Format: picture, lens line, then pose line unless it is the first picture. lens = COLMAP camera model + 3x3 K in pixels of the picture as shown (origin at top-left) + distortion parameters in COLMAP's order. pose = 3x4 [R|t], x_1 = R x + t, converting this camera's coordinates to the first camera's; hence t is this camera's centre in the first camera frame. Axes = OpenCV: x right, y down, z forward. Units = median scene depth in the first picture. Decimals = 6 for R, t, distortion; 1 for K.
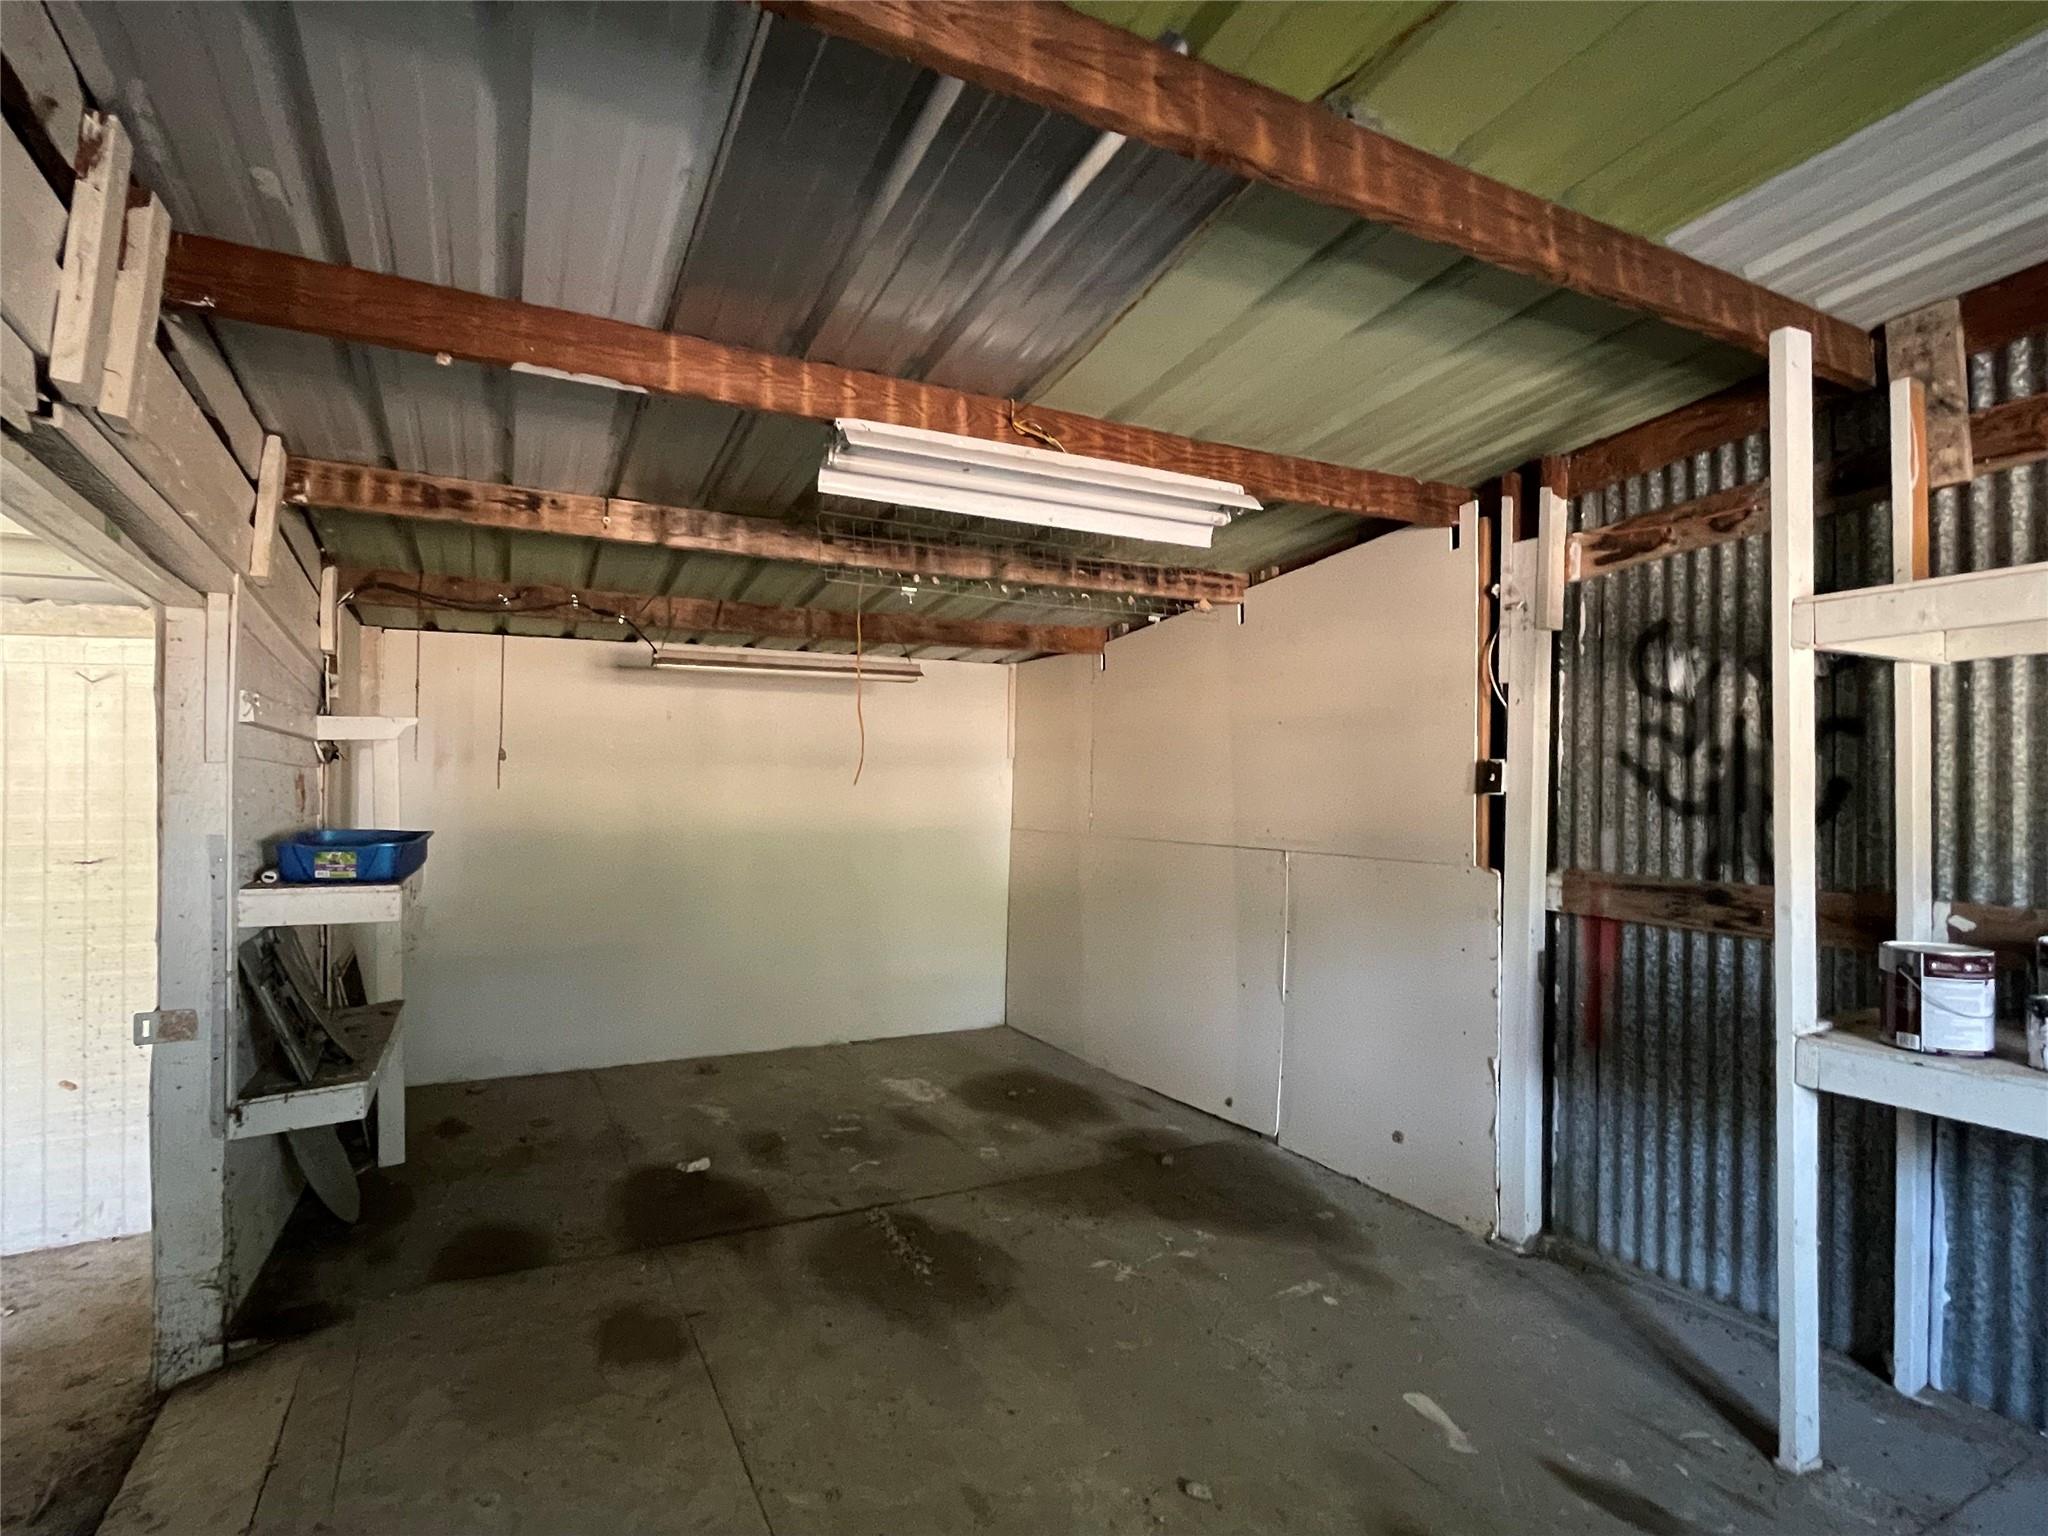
lens RADIAL K [[1021.4, 0, 1026.2], [0, 1021.4, 777.7], [0, 0, 1]] dist [-0.001180, -0.000156]
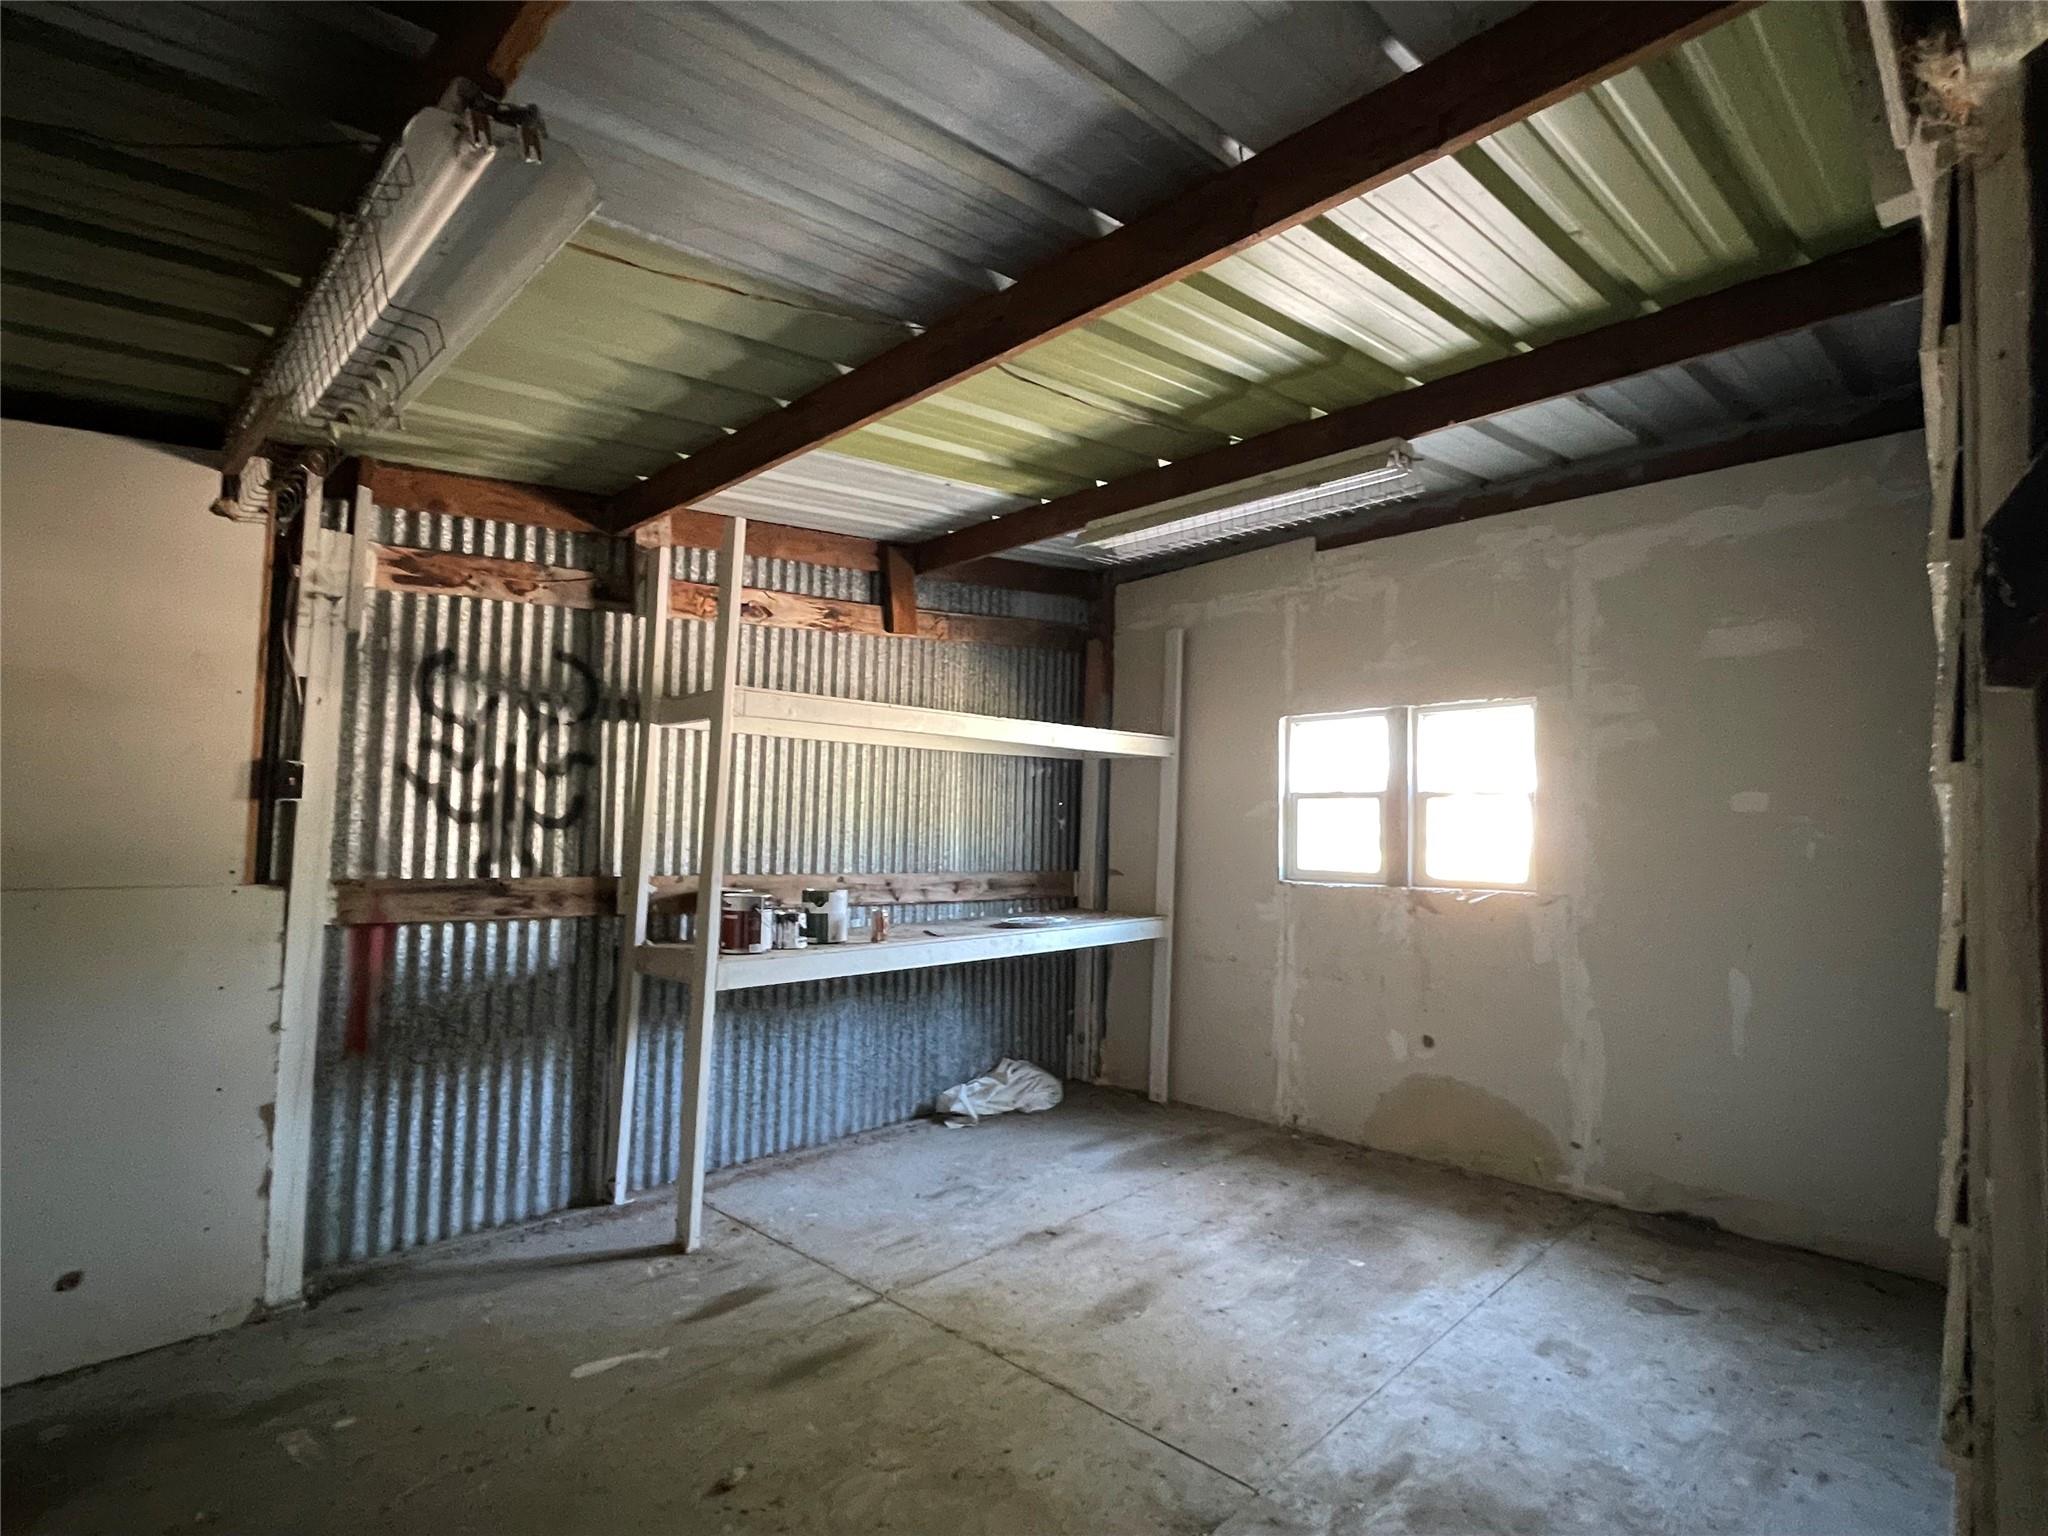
lens RADIAL K [[1021.4, 0, 1026.0], [0, 1021.4, 771.3], [0, 0, 1]] dist [-0.001180, -0.000156]
pose [[-0.295669, 0.050914, 0.953933, -0.639190], [-0.022104, 0.997947, -0.060114, 0.033371], [-0.955035, -0.038859, -0.293936, 0.722747]]
